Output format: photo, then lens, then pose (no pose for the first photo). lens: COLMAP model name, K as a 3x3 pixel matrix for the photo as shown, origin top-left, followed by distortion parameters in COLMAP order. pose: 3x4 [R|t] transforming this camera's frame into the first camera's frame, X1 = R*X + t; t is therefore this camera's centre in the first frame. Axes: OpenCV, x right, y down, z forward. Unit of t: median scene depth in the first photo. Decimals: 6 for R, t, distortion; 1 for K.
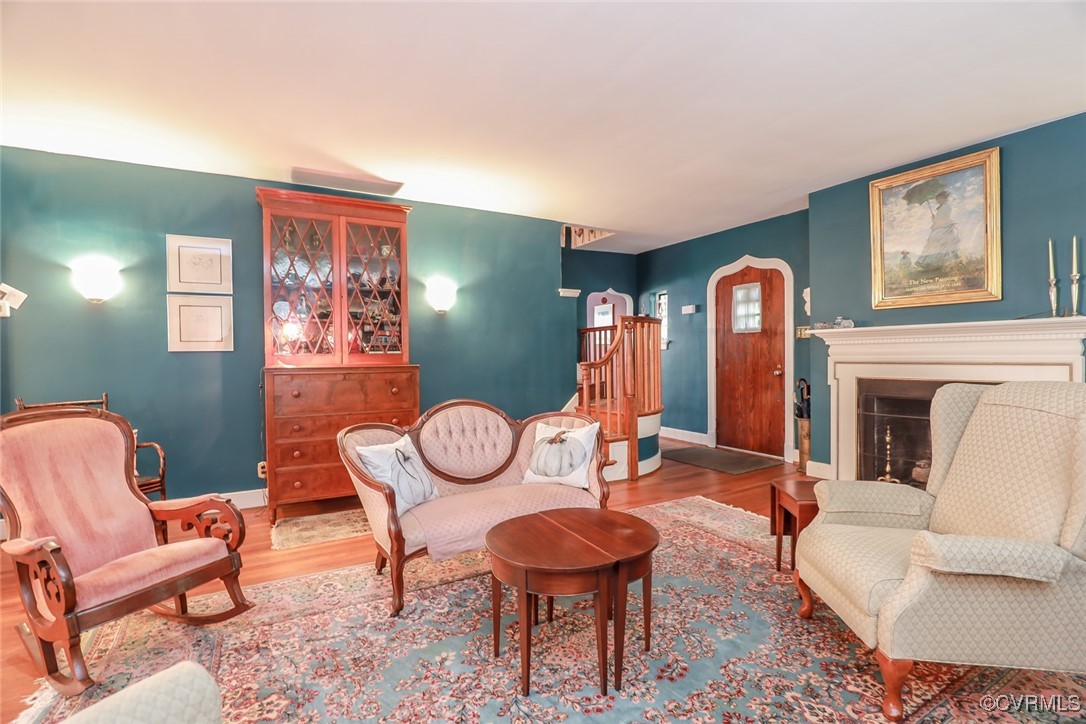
lens RADIAL K [[496.7, 0, 543.0], [0, 496.7, 362.0], [0, 0, 1]] dist [-0.027647, 0.001166]
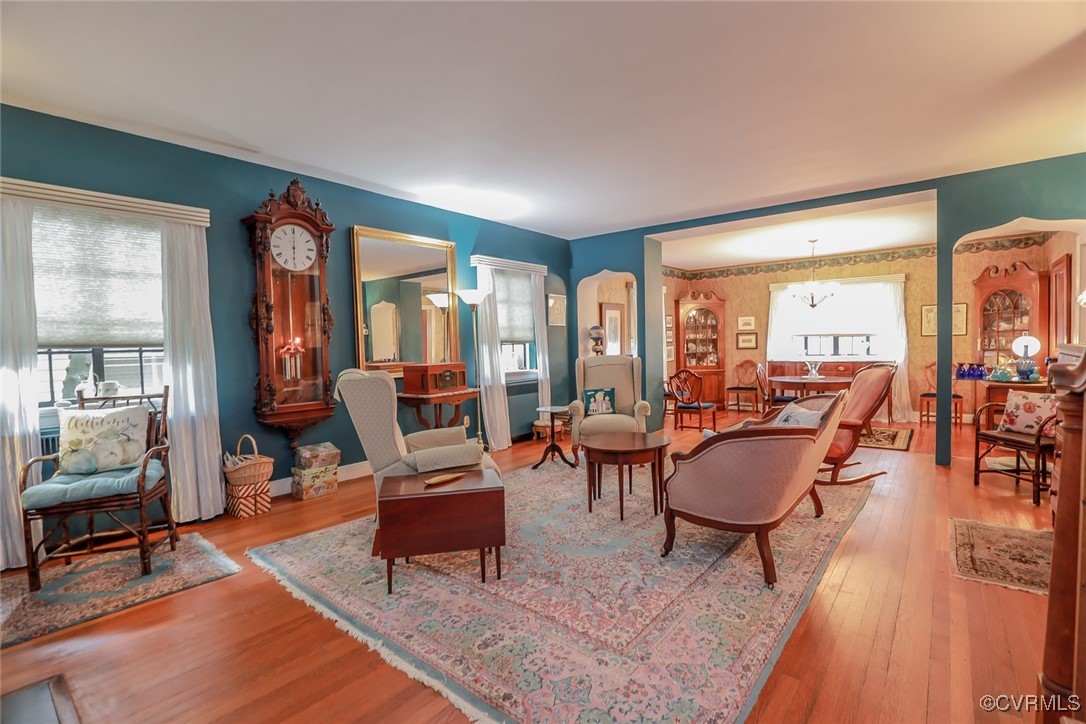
lens RADIAL K [[496.7, 0, 543.0], [0, 496.7, 362.0], [0, 0, 1]] dist [-0.027647, 0.001166]
pose [[-0.933980, 0.046911, -0.354232, 0.370083], [0.029302, 0.998061, 0.054913, -0.019511], [0.356121, 0.040908, -0.933544, 0.978828]]
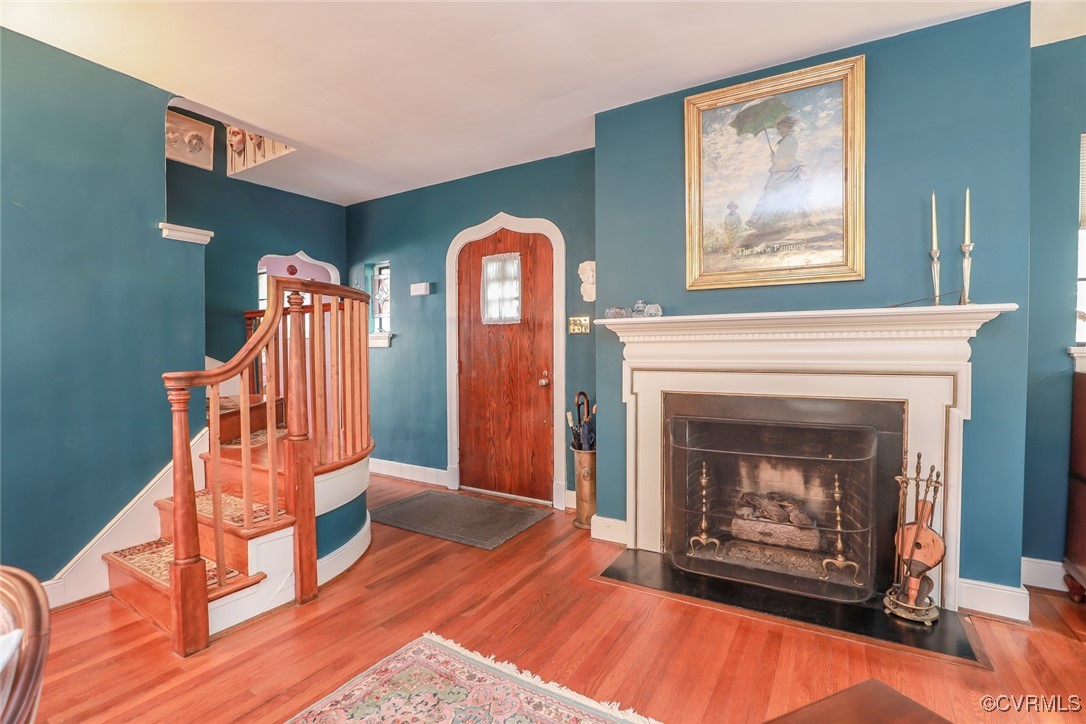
lens RADIAL K [[496.7, 0, 543.0], [0, 496.7, 362.0], [0, 0, 1]] dist [-0.027647, 0.001166]
pose [[0.873460, -0.001551, 0.486893, 0.136949], [0.000372, 0.999997, 0.002519, -0.008671], [-0.486895, -0.002020, 0.873458, 0.401148]]
